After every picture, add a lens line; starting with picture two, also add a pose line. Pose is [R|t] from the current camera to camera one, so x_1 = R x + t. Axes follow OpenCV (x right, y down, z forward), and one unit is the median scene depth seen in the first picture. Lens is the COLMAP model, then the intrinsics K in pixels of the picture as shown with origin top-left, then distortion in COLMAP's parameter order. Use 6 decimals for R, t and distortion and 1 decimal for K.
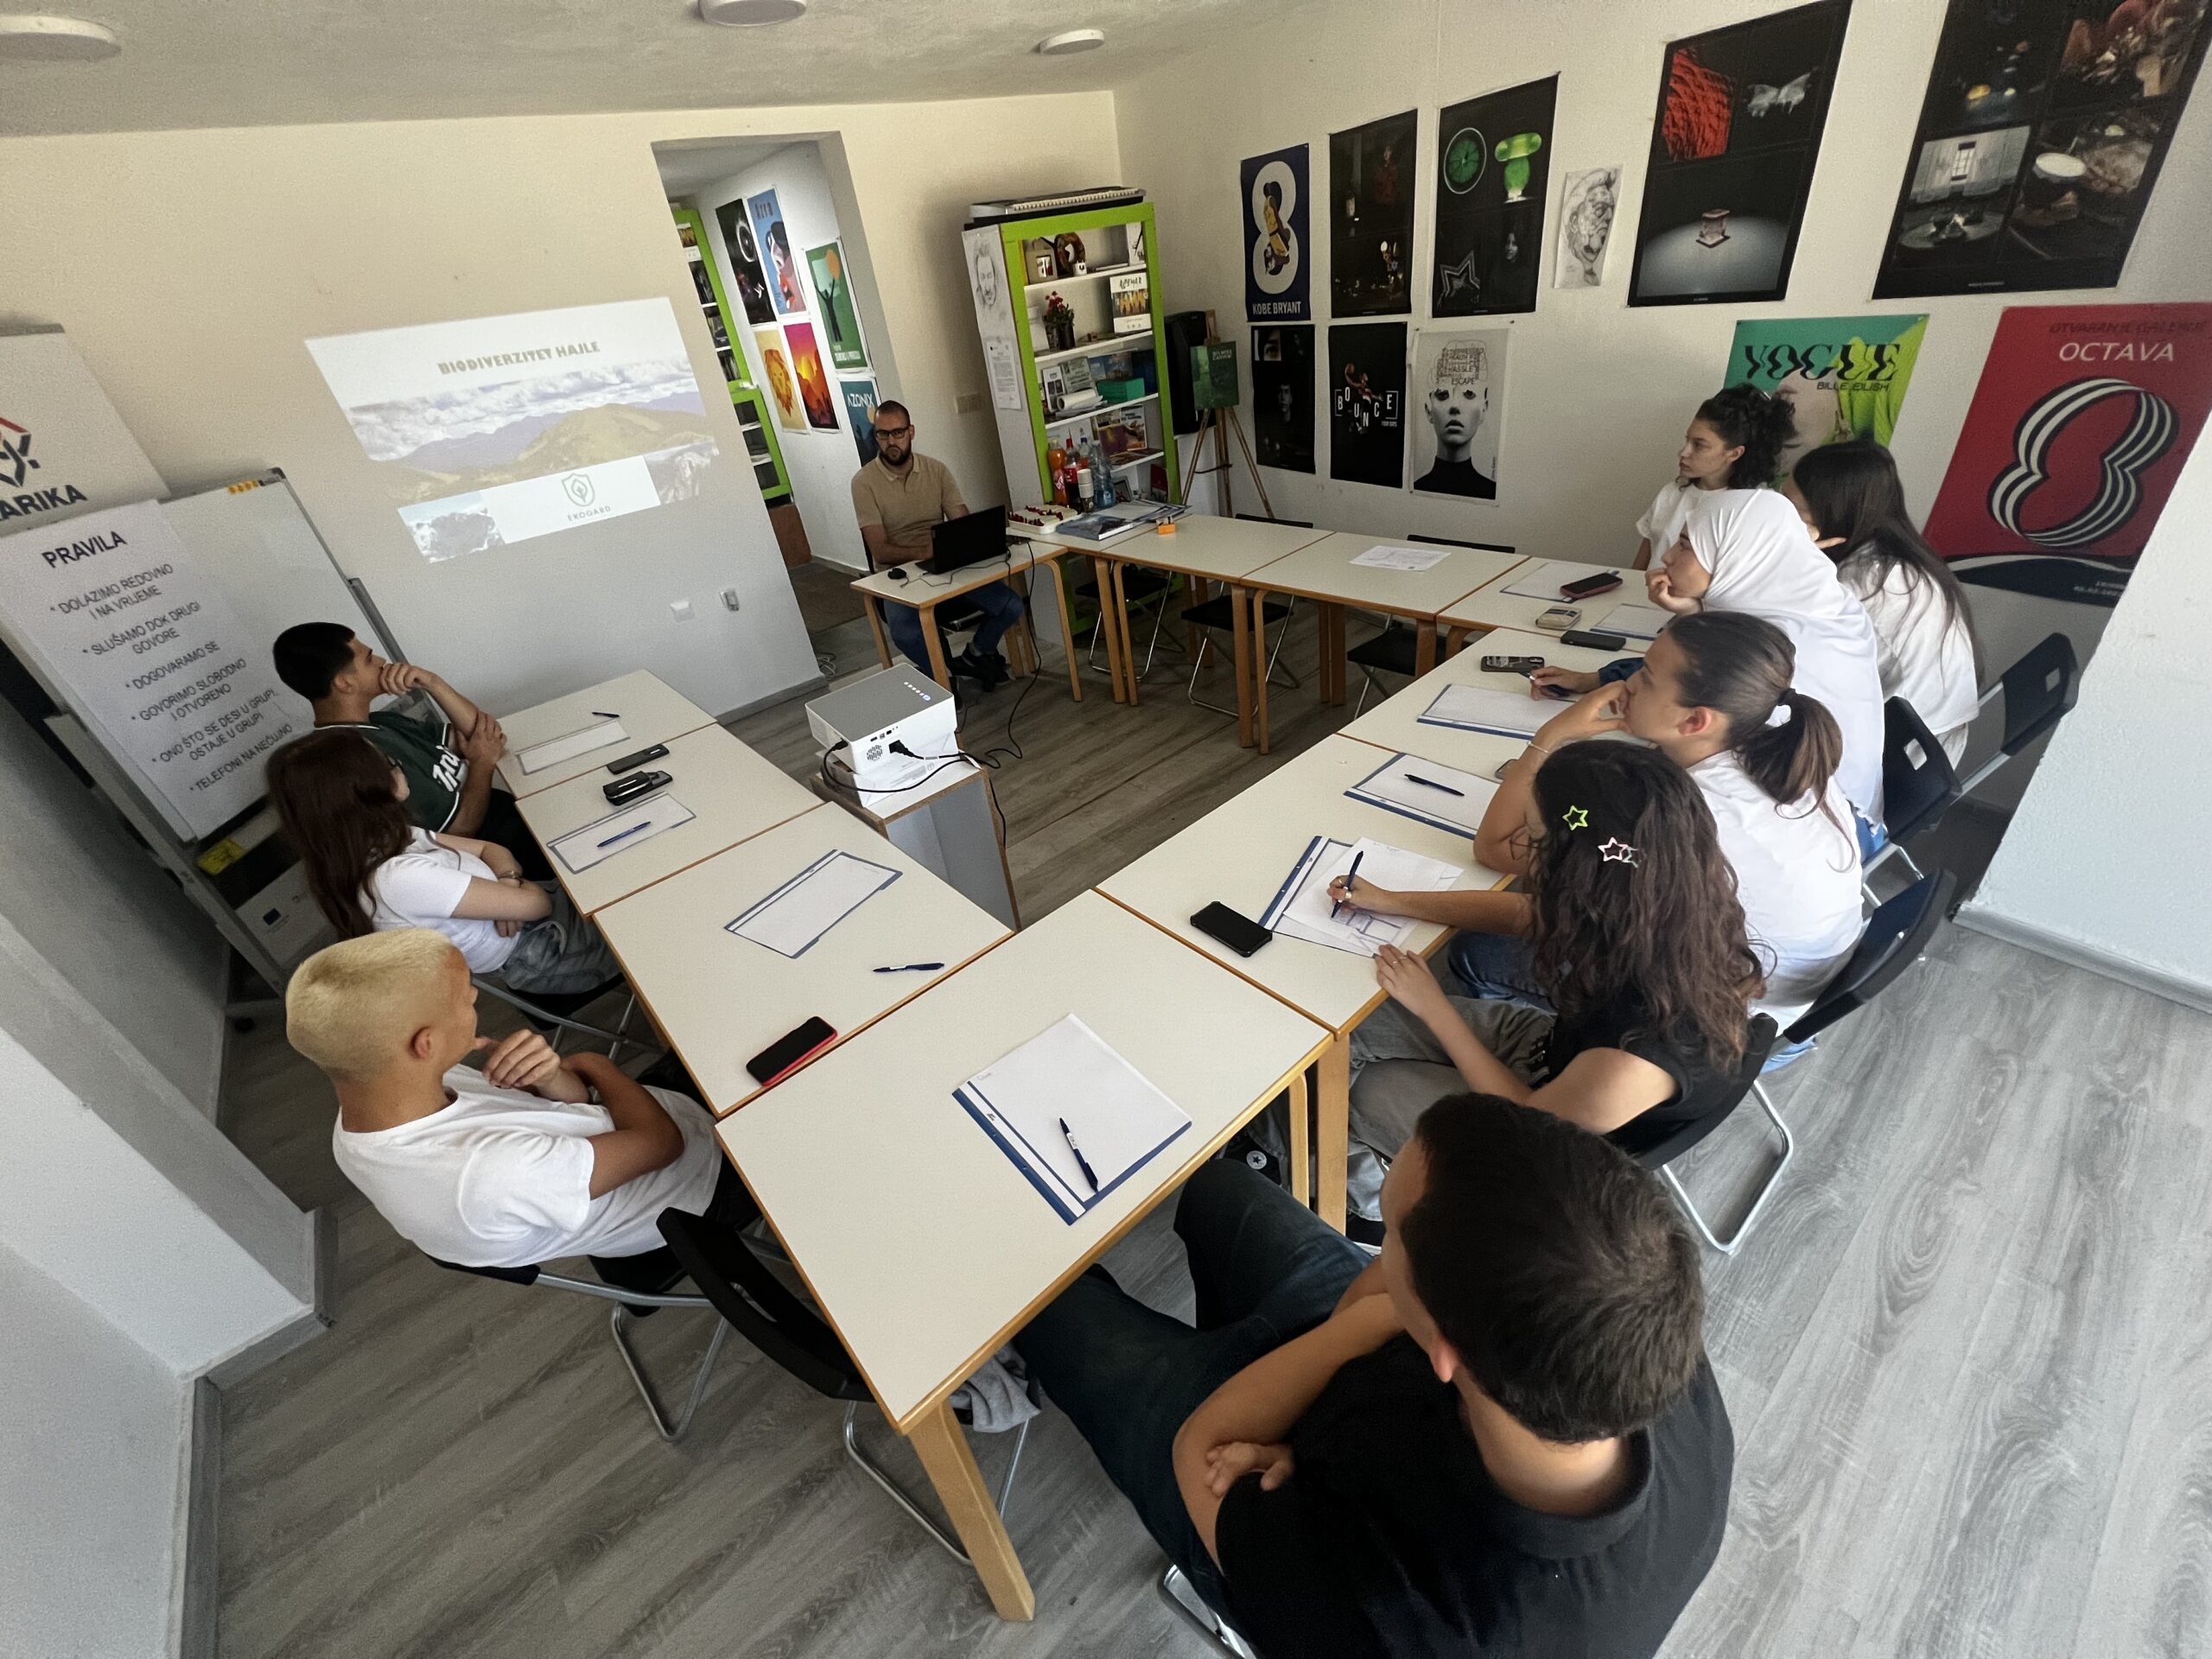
lens RADIAL K [[885.8, 0, 1095.1], [0, 885.8, 819.2], [0, 0, 1]] dist [-0.002953, -0.000003]
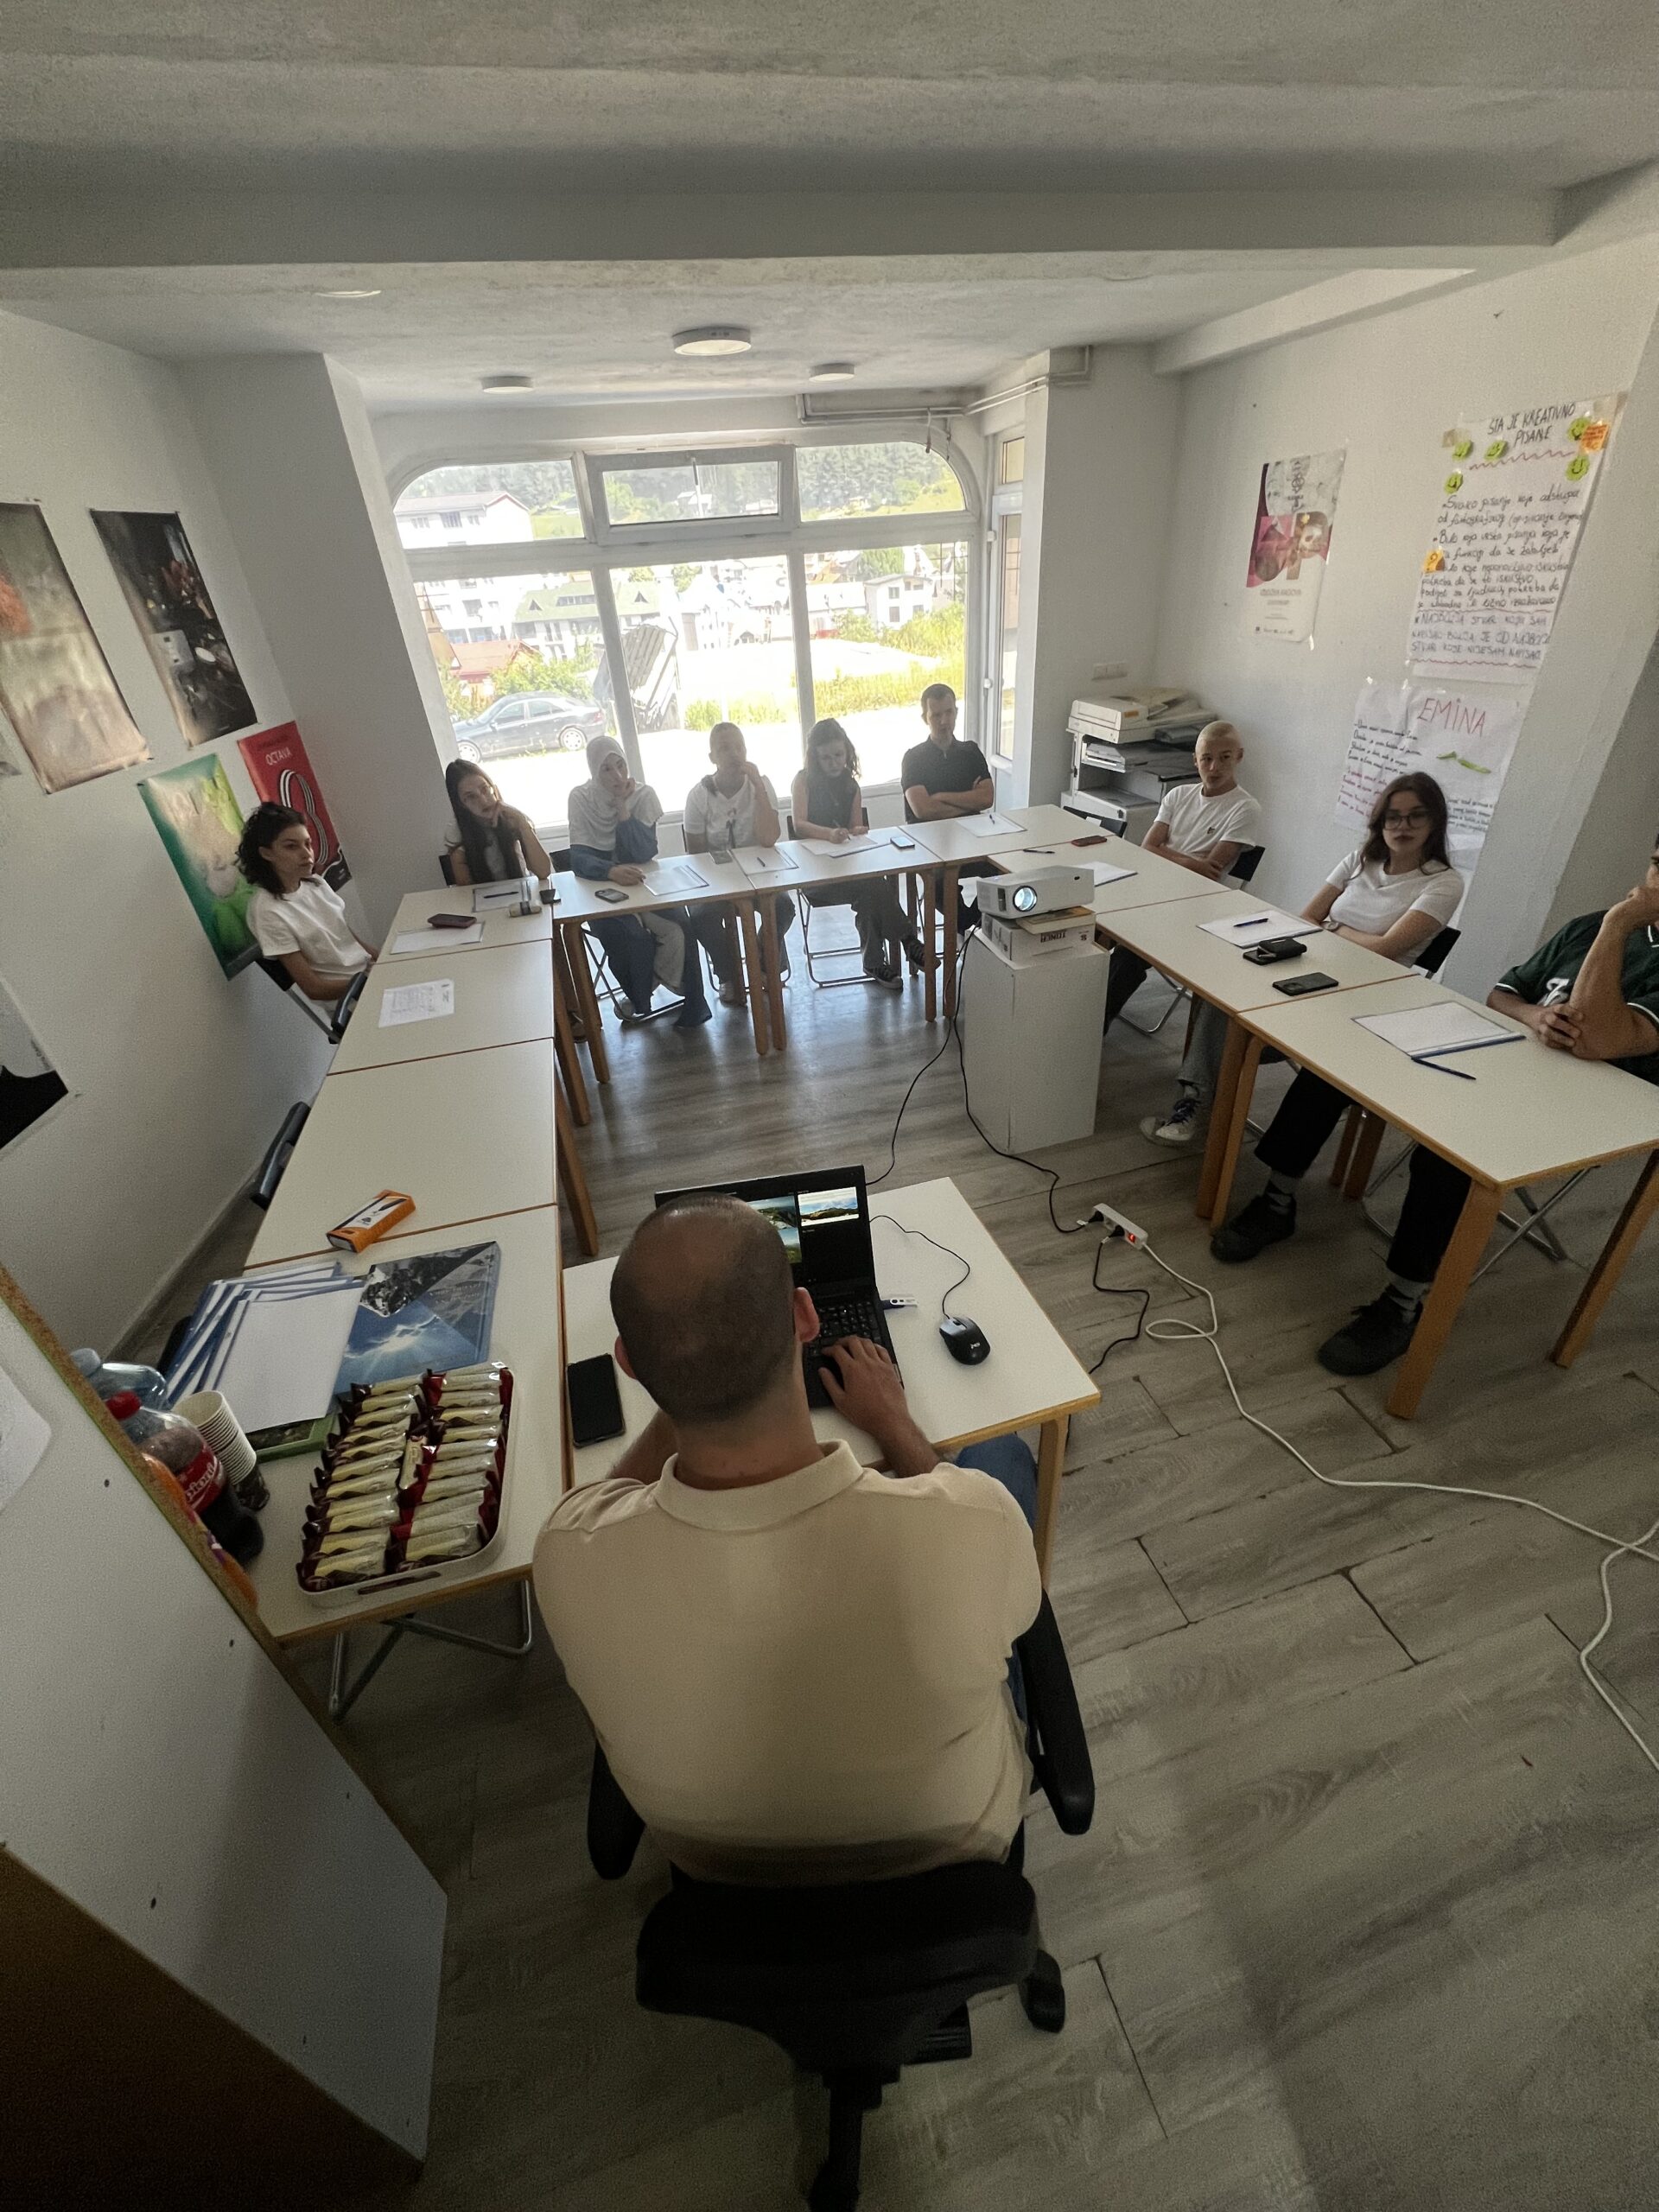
lens RADIAL K [[885.8, 0, 839.9], [0, 885.8, 1098.5], [0, 0, 1]] dist [-0.002953, -0.000003]
pose [[-0.890590, -0.053022, 0.451705, -0.364987], [0.379766, 0.459793, 0.802725, -0.688972], [-0.250253, 0.886442, -0.389351, 1.151310]]
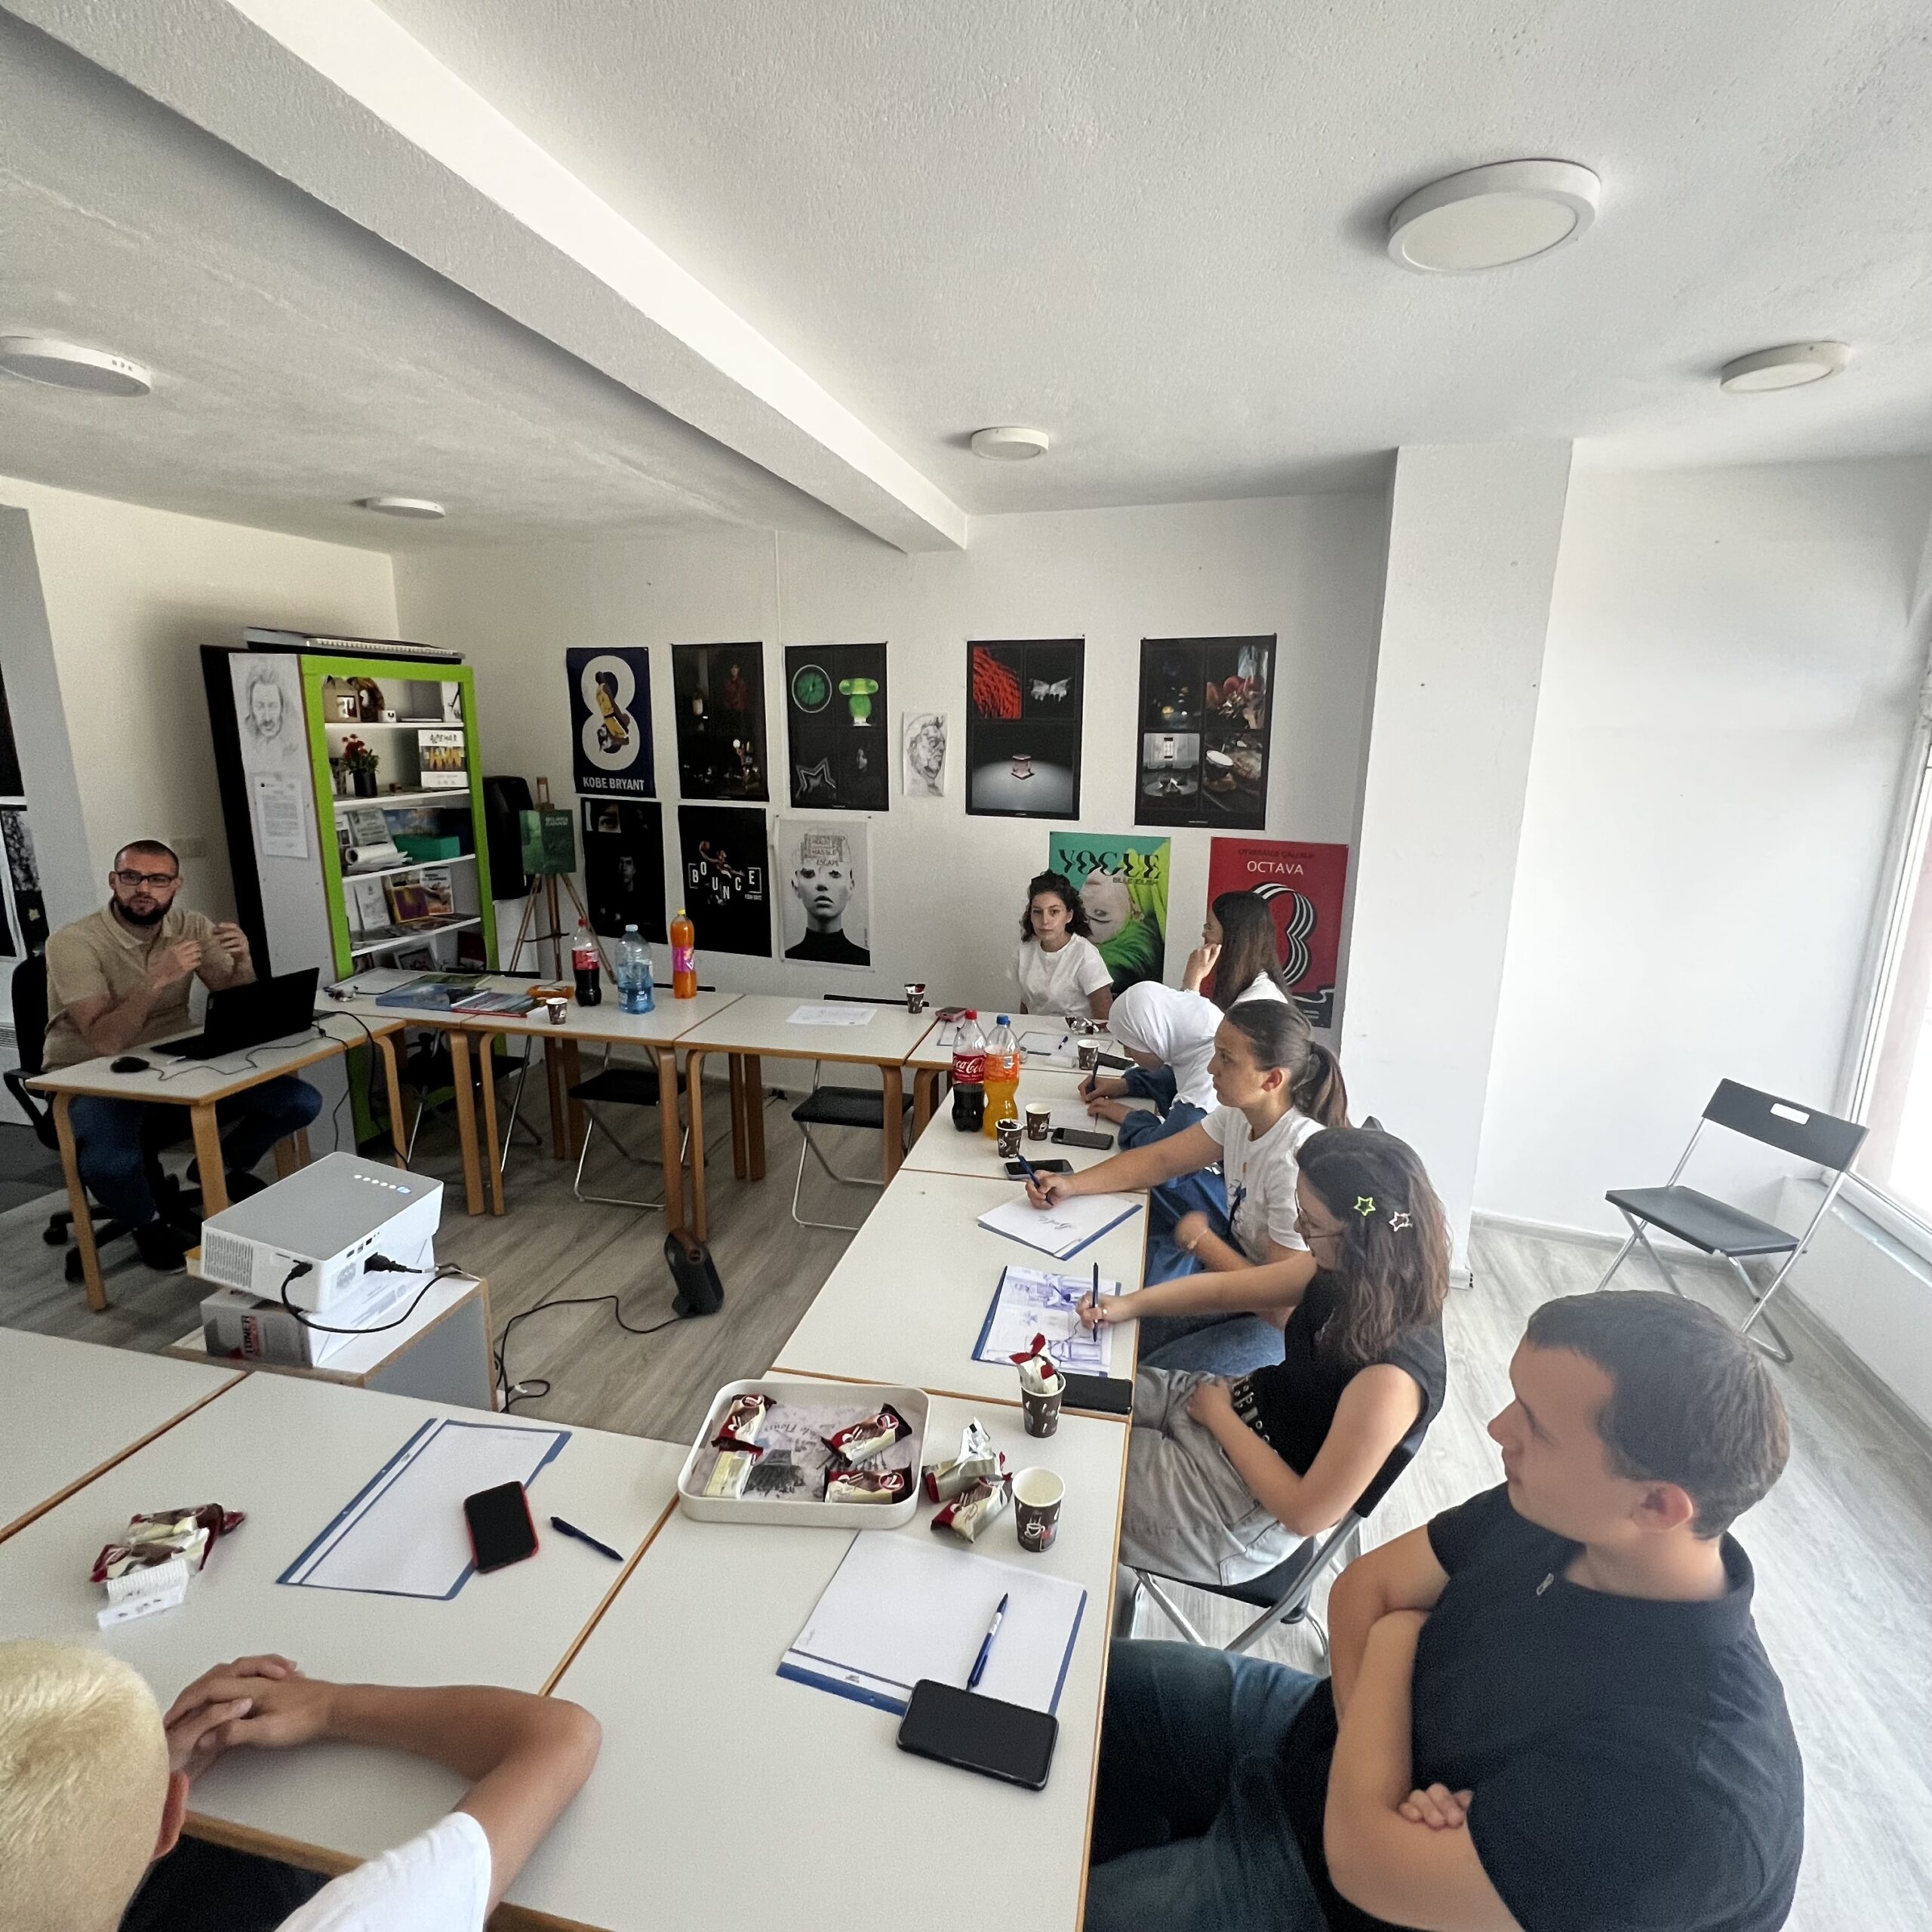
lens RADIAL K [[1028.1, 0, 981.5], [0, 1028.1, 955.1], [0, 0, 1]] dist [-0.002811, 0.000440]
pose [[0.779622, 0.015870, 0.626049, -0.221876], [0.220191, 0.928902, -0.297752, 0.023808], [-0.586264, 0.369984, 0.720698, 0.029504]]
